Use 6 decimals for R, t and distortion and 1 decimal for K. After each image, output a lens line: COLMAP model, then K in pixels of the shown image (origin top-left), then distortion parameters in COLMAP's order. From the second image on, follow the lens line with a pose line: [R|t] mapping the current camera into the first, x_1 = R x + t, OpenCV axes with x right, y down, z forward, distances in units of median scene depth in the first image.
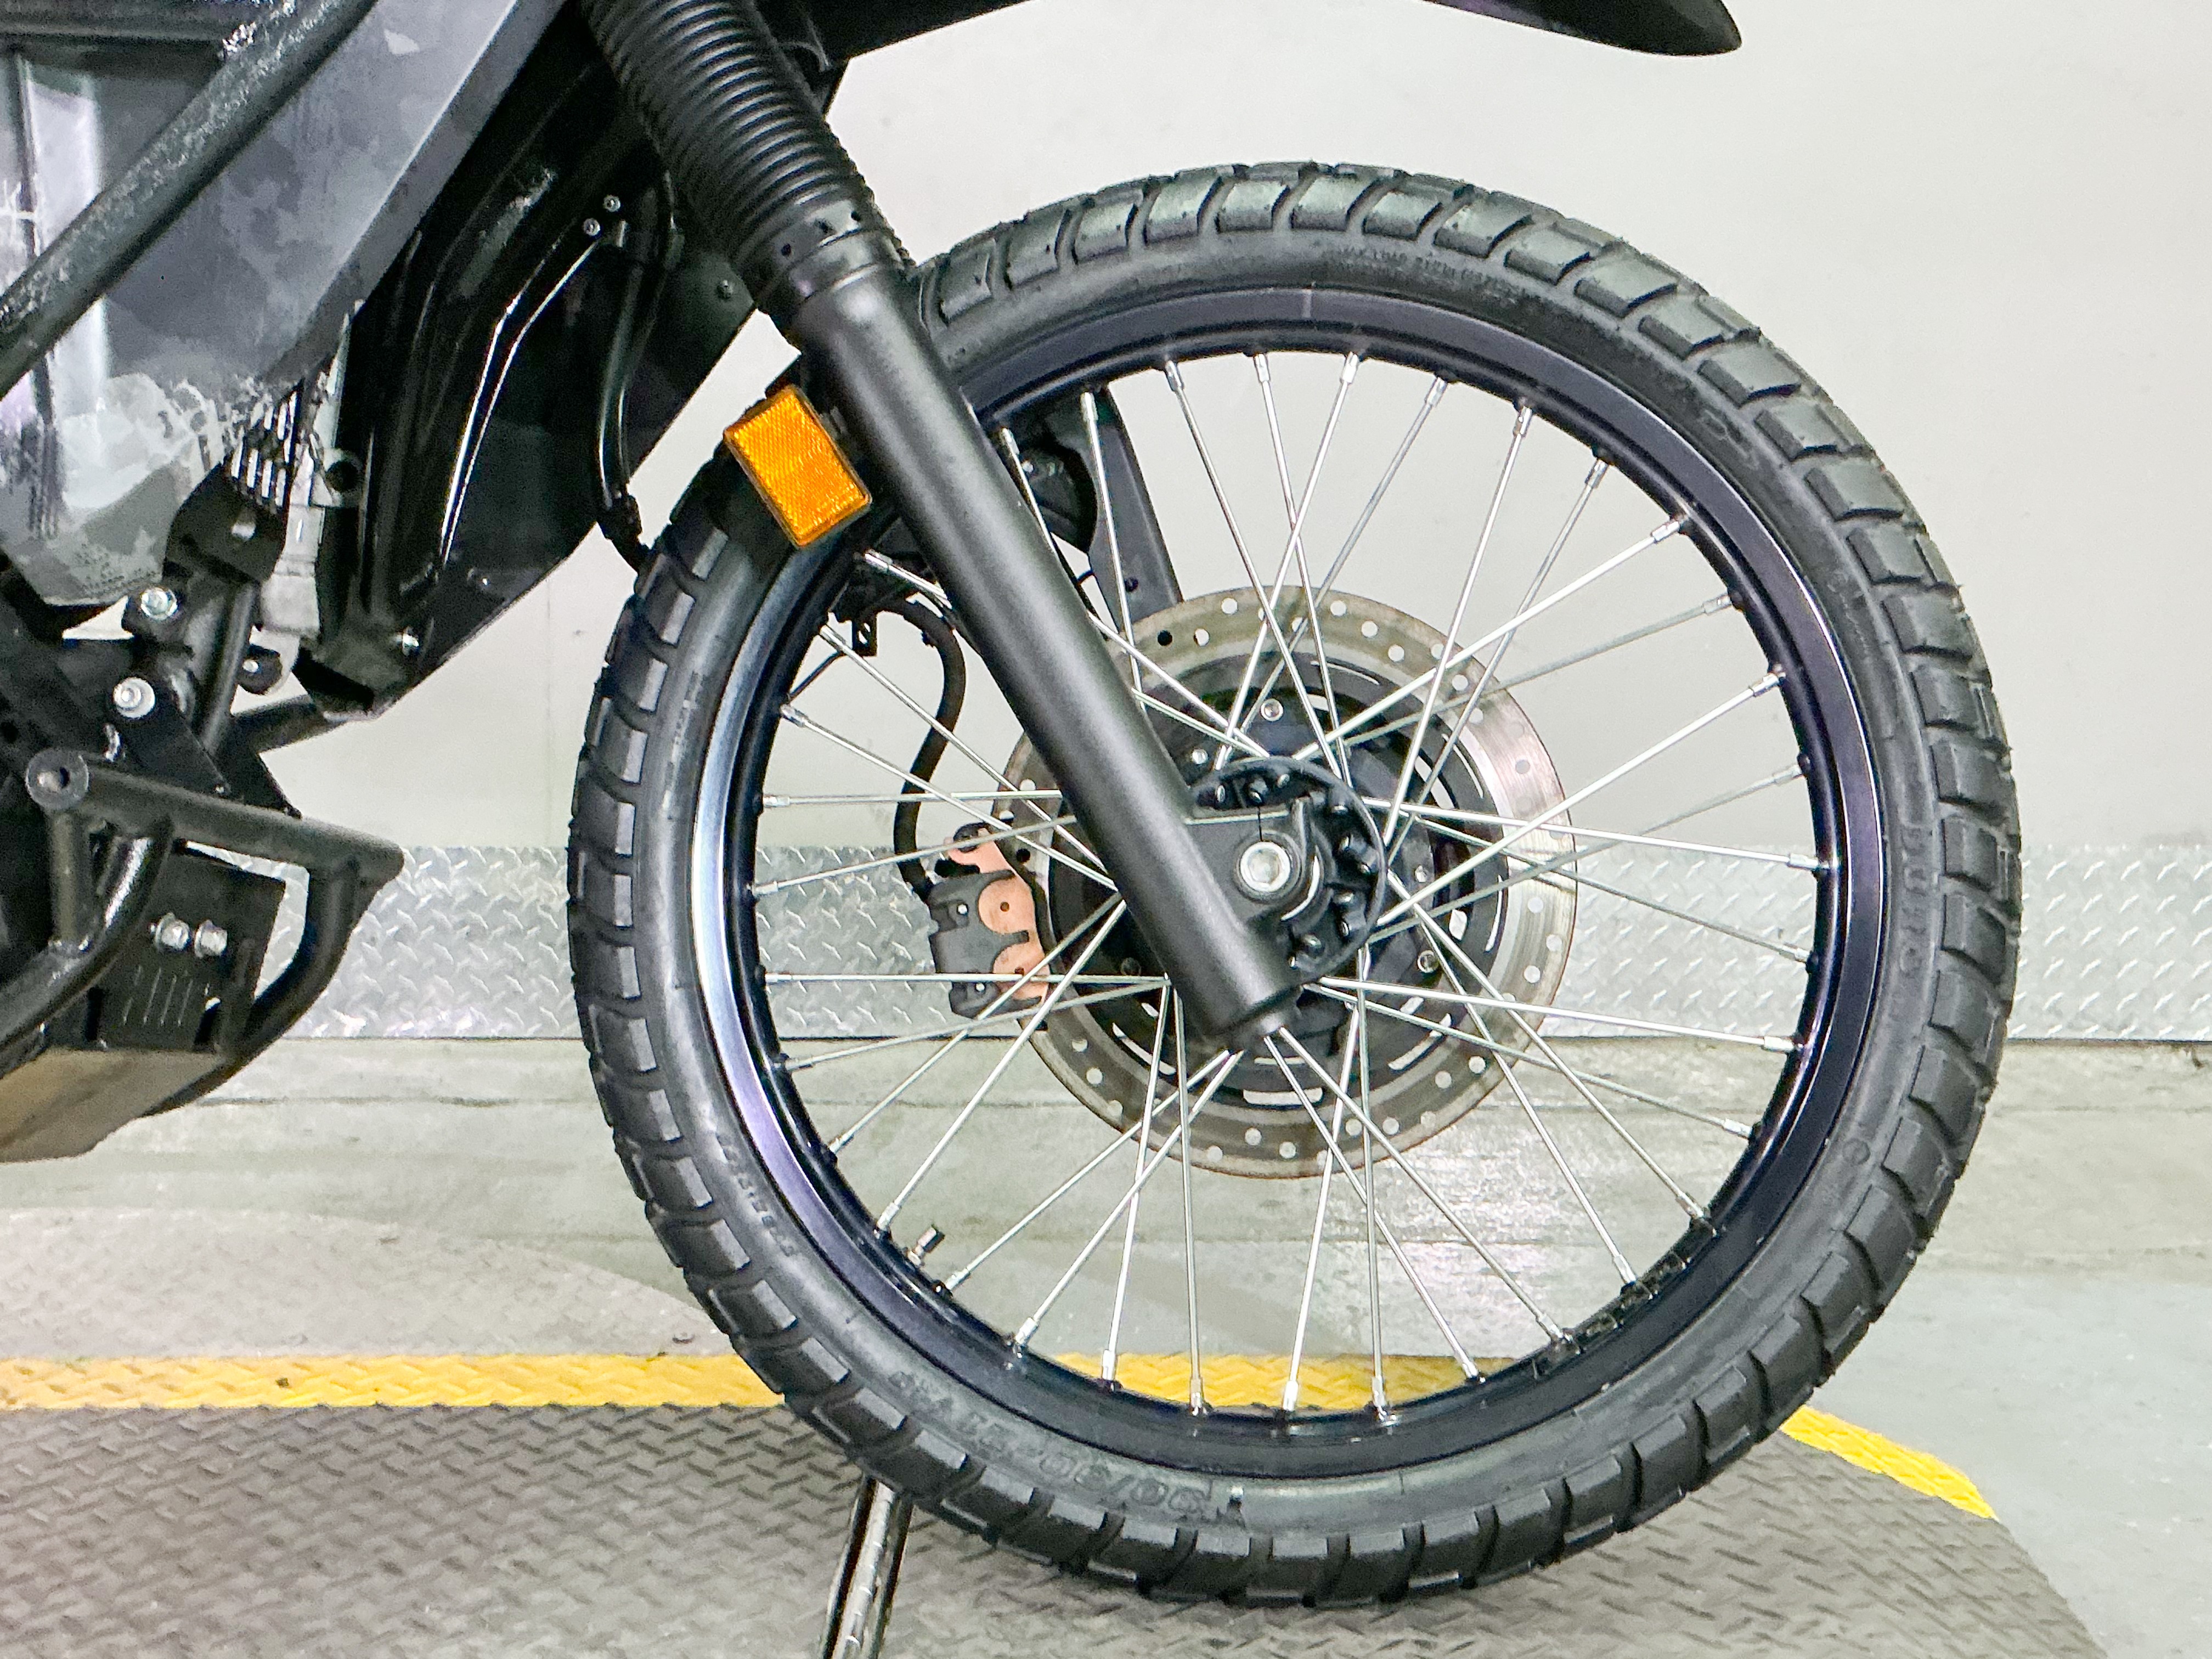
lens RADIAL K [[2482.5, 0, 1088.5], [0, 2482.5, 848.1], [0, 0, 1]] dist [0.124586, 0.000000]
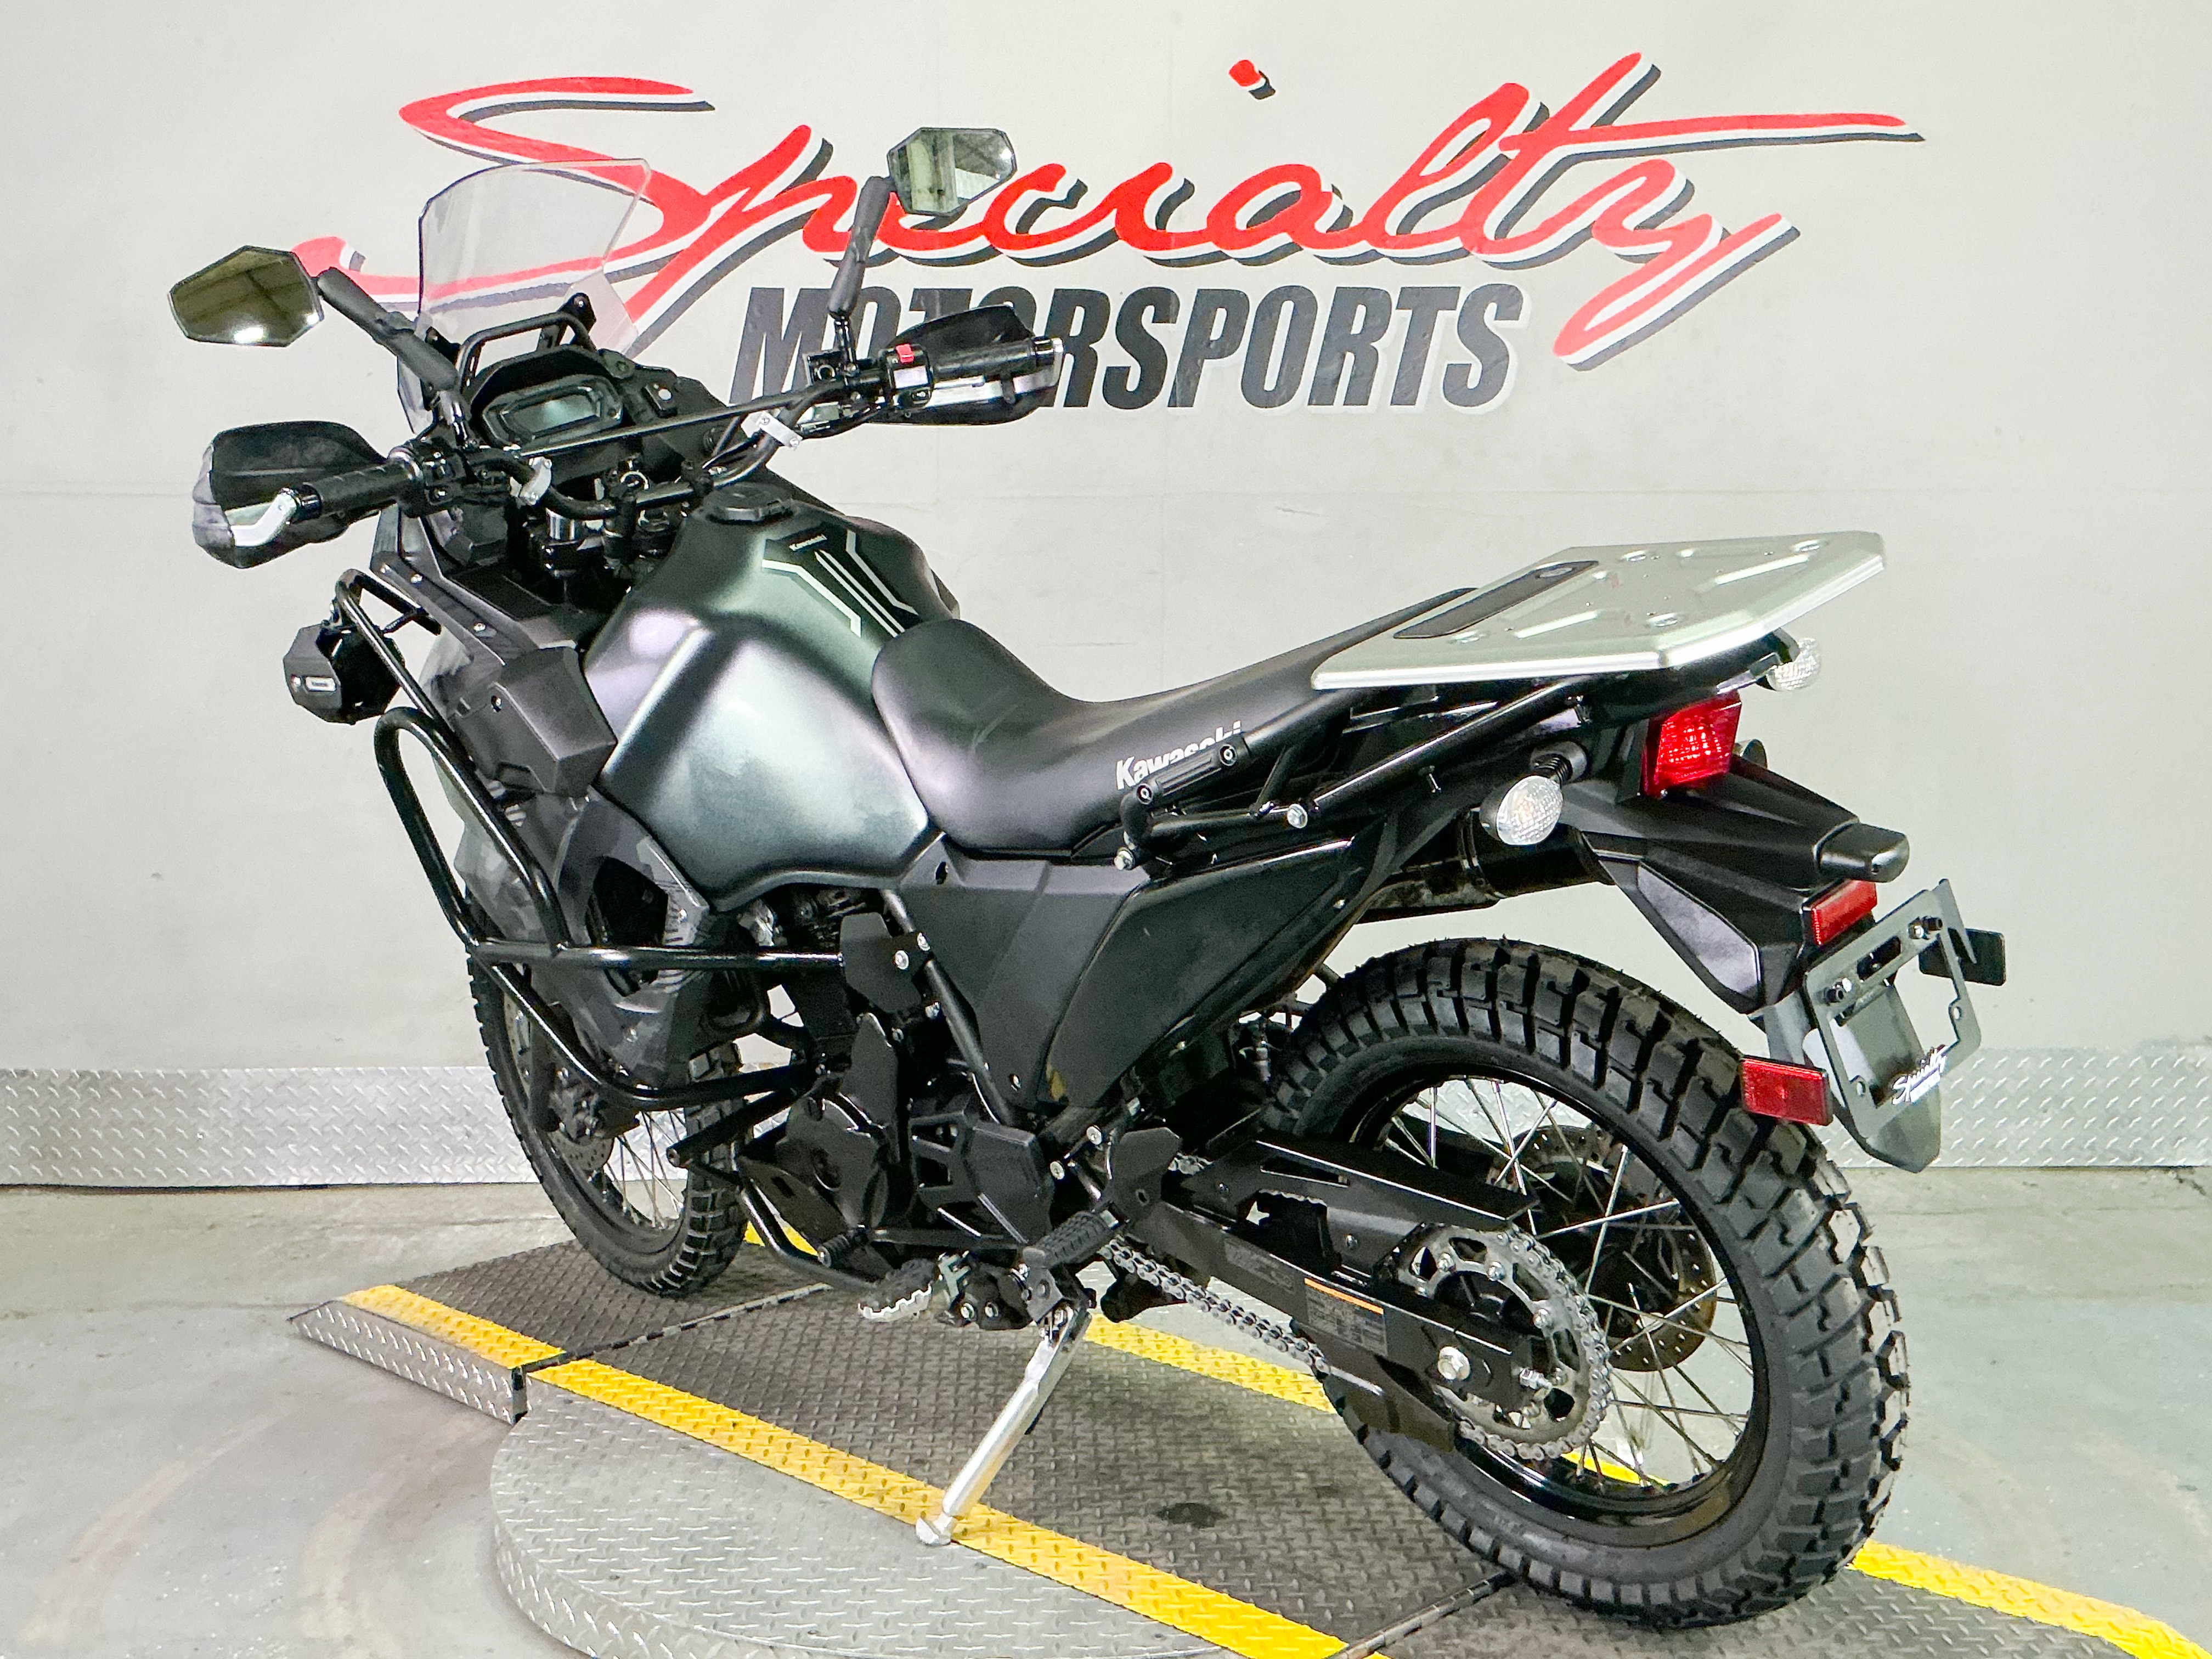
lens RADIAL K [[2422.0, 0, 1114.6], [0, 2422.0, 836.7], [0, 0, 1]] dist [0.059046, 0.000000]
pose [[0.999914, -0.013092, 0.001068, -0.260123], [0.013123, 0.999211, -0.037489, -0.088578], [-0.000576, 0.037499, 0.999296, -0.612631]]
